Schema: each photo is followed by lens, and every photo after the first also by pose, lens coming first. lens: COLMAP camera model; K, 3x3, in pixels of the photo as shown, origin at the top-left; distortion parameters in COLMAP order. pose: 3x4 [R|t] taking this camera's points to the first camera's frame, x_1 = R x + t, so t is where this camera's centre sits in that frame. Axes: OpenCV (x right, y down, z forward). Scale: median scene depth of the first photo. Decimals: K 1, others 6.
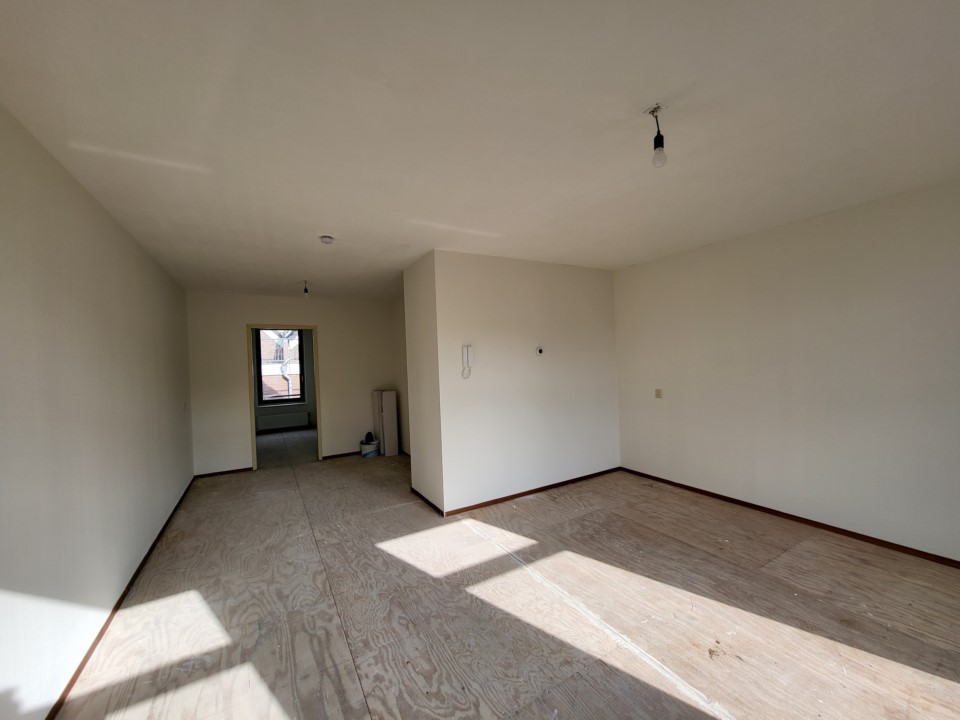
lens RADIAL K [[374.4, 0, 487.9], [0, 374.4, 360.8], [0, 0, 1]] dist [-0.000882, -0.000250]
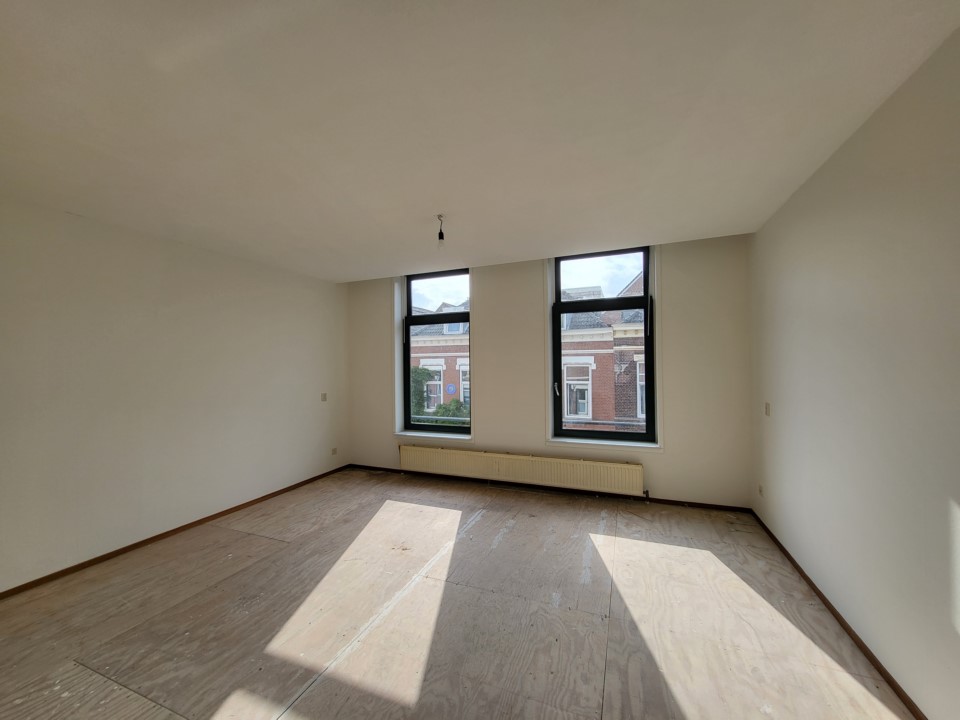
lens RADIAL K [[374.4, 0, 473.5], [0, 374.4, 355.1], [0, 0, 1]] dist [-0.000882, -0.000250]
pose [[-0.586713, 0.062244, 0.807399, -0.623710], [0.041327, 0.998044, -0.046910, 0.033191], [-0.808739, 0.005845, -0.588138, 1.176864]]
